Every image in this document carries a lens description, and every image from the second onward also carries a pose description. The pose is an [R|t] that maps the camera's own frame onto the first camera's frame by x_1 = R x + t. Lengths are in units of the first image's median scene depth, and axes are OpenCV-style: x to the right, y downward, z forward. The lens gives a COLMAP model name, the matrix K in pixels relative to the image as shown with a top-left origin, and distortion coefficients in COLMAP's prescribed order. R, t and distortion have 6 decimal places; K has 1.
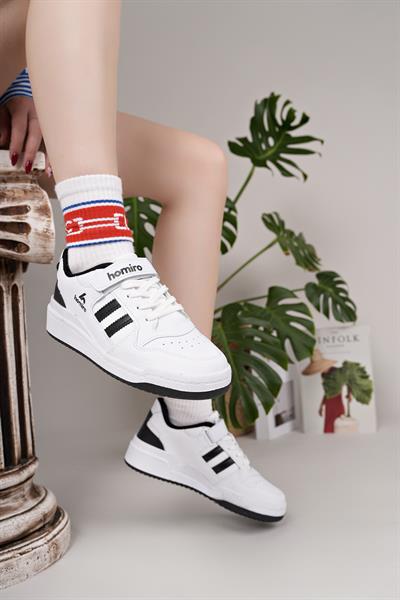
lens RADIAL K [[560.9, 0, 222.0], [0, 560.9, 294.0], [0, 0, 1]] dist [0.015941, 0.000000]
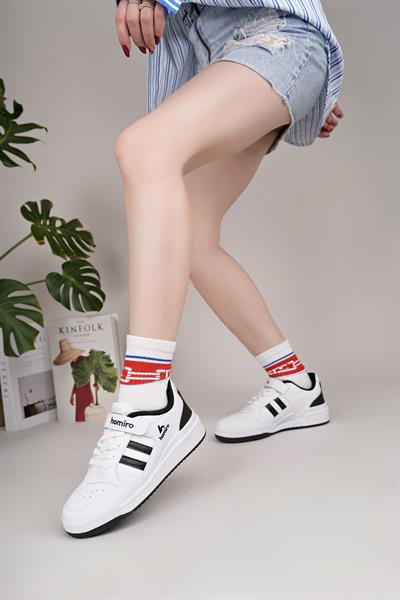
lens RADIAL K [[560.9, 0, 169.3], [0, 560.9, 296.5], [0, 0, 1]] dist [0.015941, 0.000000]
pose [[0.999152, -0.036416, -0.019209, 0.382812], [0.037387, 0.997901, 0.052878, -0.023057], [0.017243, -0.053551, 0.998416, 0.011735]]
